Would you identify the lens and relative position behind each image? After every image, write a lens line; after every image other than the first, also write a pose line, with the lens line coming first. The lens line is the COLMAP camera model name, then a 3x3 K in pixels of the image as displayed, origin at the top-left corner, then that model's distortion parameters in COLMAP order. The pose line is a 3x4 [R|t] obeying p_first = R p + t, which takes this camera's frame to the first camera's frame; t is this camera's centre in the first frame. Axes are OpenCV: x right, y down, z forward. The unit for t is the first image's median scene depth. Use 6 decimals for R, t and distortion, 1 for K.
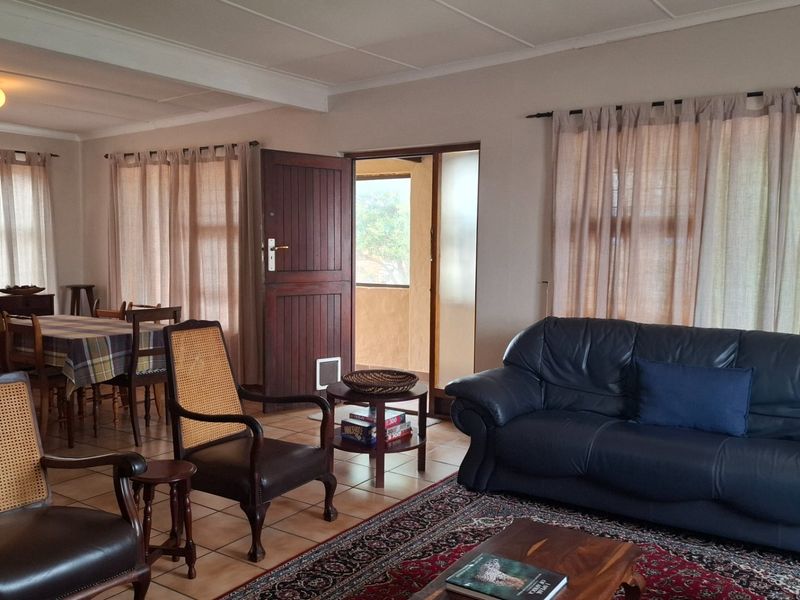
lens RADIAL K [[732.2, 0, 400.0], [0, 732.2, 300.0], [0, 0, 1]] dist [0.154275, -0.234058]
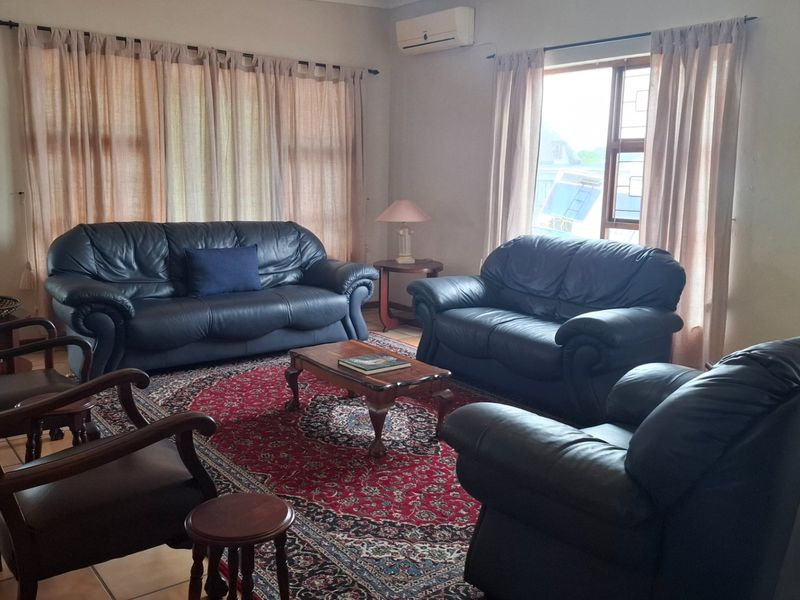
lens RADIAL K [[730.6, 0, 411.1], [0, 730.6, 290.8], [0, 0, 1]] dist [0.143827, -0.224485]
pose [[0.301216, -0.155717, 0.940756, -0.660860], [0.055726, 0.987765, 0.145655, -0.012815], [-0.951926, 0.008551, 0.306208, 0.190267]]
